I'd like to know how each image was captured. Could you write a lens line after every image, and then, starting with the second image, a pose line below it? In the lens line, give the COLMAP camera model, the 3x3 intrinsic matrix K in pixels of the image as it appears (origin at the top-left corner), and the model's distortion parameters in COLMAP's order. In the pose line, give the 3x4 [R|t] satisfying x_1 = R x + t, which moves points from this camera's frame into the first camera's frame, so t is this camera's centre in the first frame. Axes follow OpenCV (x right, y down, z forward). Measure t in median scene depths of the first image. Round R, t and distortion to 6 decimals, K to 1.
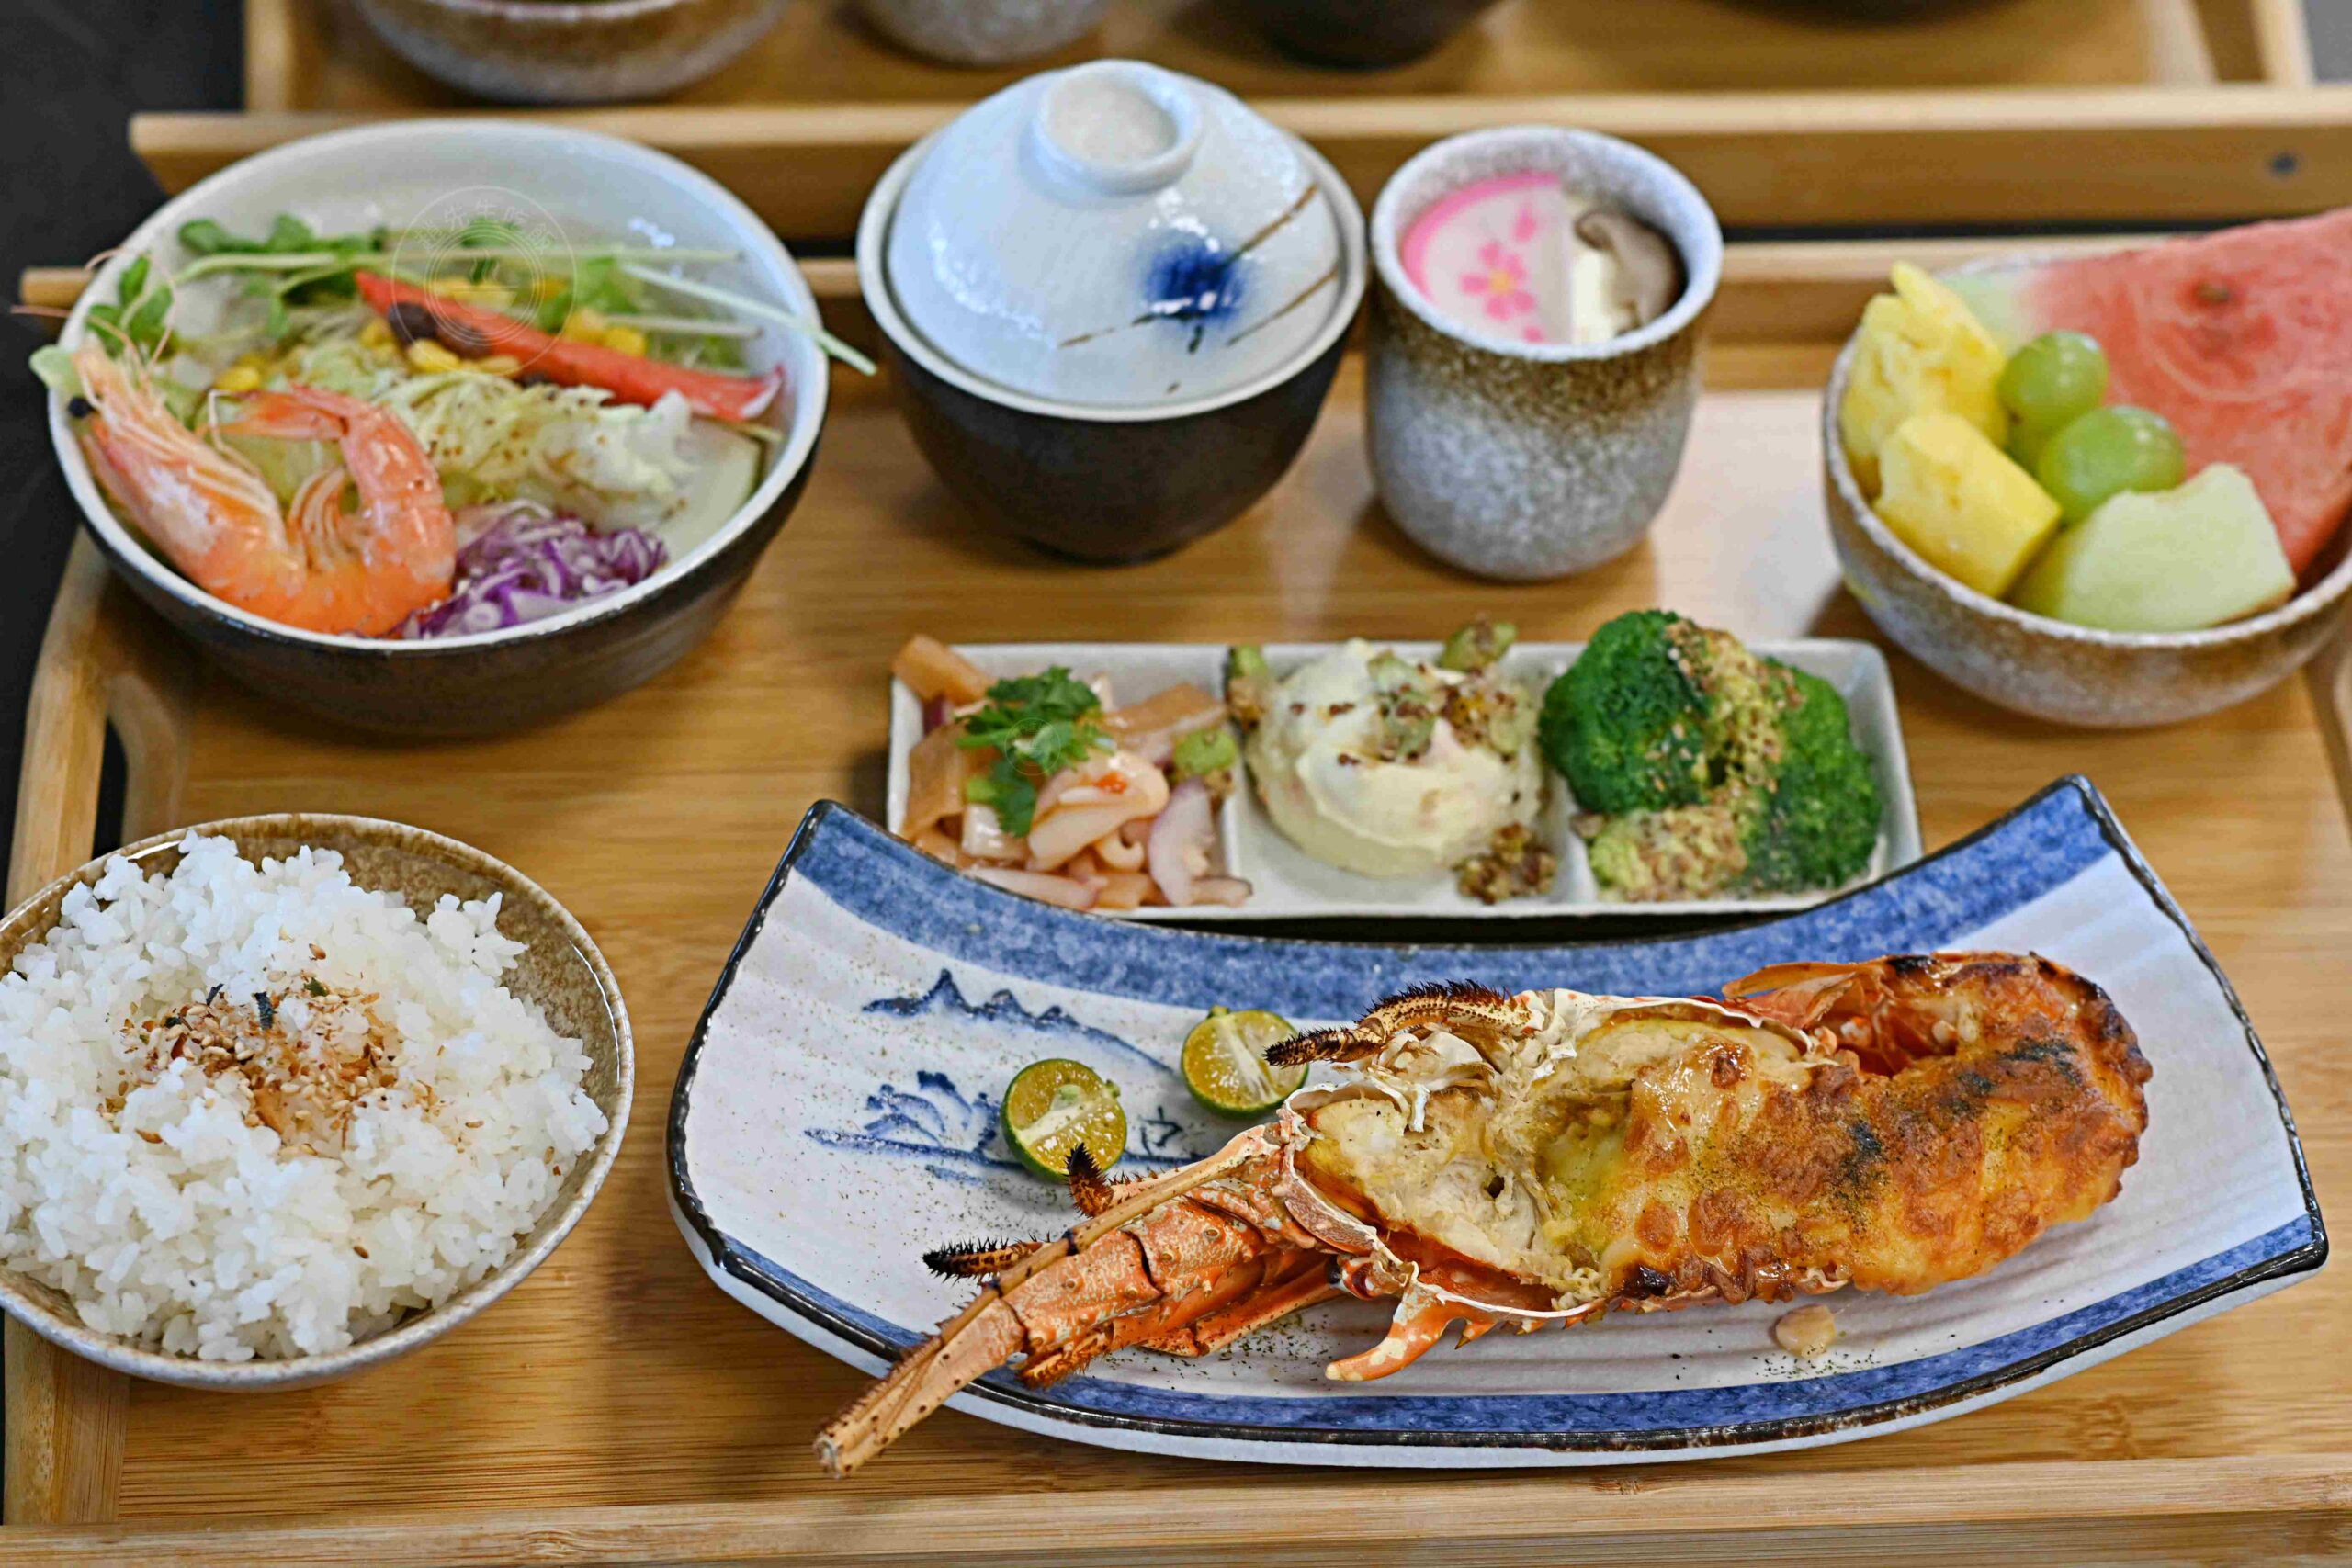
lens RADIAL K [[5074.1, 0, 1184.5], [0, 5074.1, 779.0], [0, 0, 1]] dist [-0.009502, 0.000000]
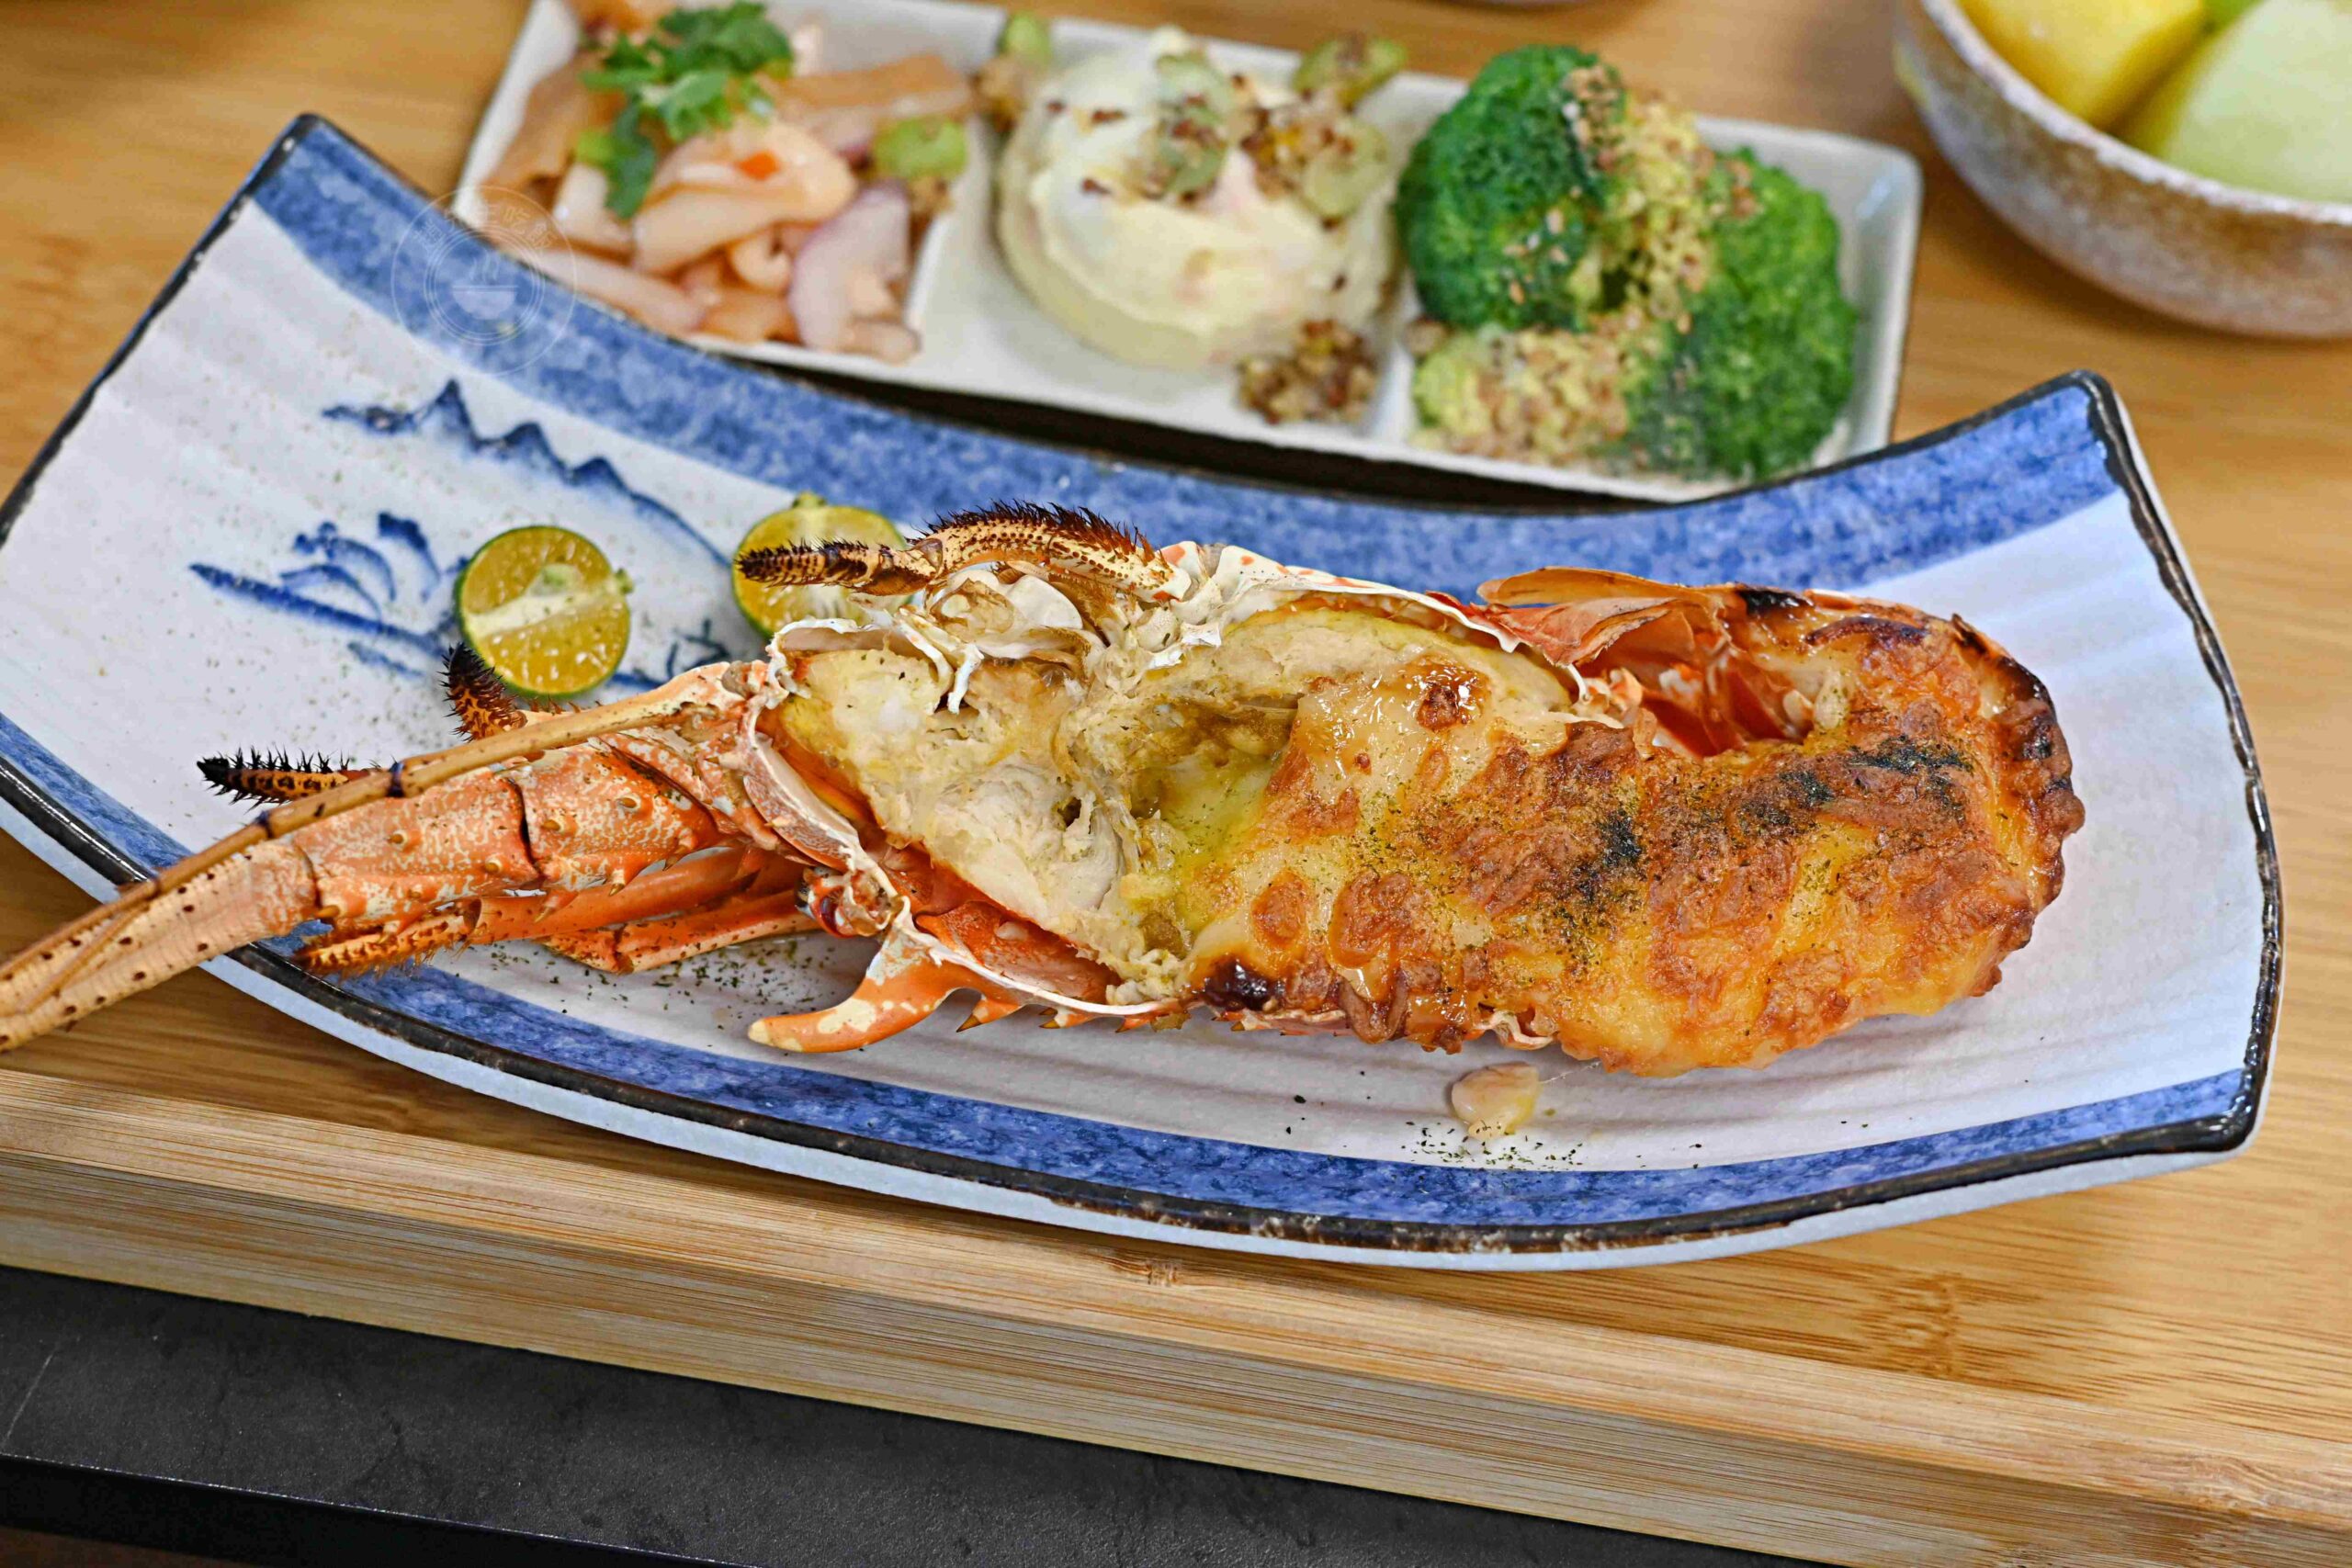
lens RADIAL K [[5074.1, 0, 1165.5], [0, 5074.1, 786.2], [0, 0, 1]] dist [-0.009502, 0.000000]
pose [[0.974034, 0.177048, -0.141108, 0.165341], [-0.163336, 0.981122, 0.103544, 0.003468], [0.156776, -0.077808, 0.984564, 0.314488]]
